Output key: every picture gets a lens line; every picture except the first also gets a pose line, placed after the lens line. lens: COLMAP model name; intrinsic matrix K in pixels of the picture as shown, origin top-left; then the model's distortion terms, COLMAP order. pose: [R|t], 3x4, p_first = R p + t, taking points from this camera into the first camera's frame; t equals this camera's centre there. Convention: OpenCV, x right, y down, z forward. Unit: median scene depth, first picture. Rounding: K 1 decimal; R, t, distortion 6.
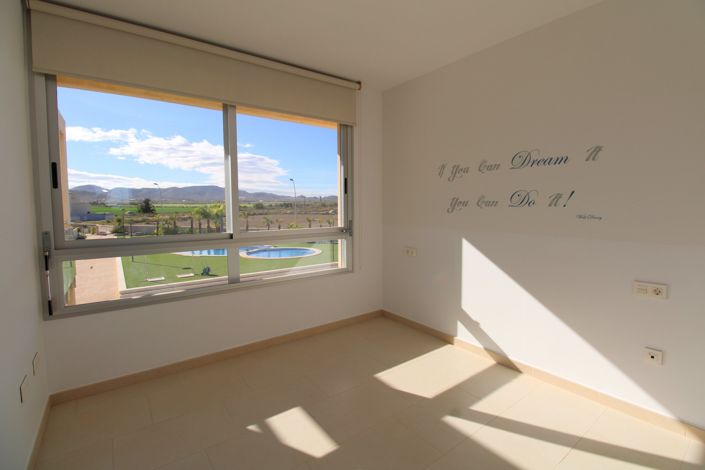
lens RADIAL K [[329.5, 0, 355.2], [0, 329.5, 223.4], [0, 0, 1]] dist [-0.013059, -0.001373]
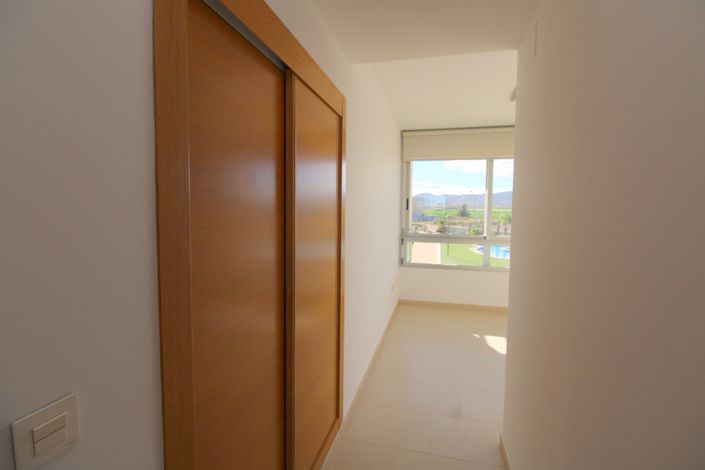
lens RADIAL K [[329.5, 0, 355.2], [0, 329.5, 234.8], [0, 0, 1]] dist [-0.013059, -0.001373]
pose [[0.630215, 0.073562, -0.772928, 0.362605], [-0.057656, 0.997187, 0.047895, -0.012680], [0.774277, 0.014380, 0.632683, -0.415479]]
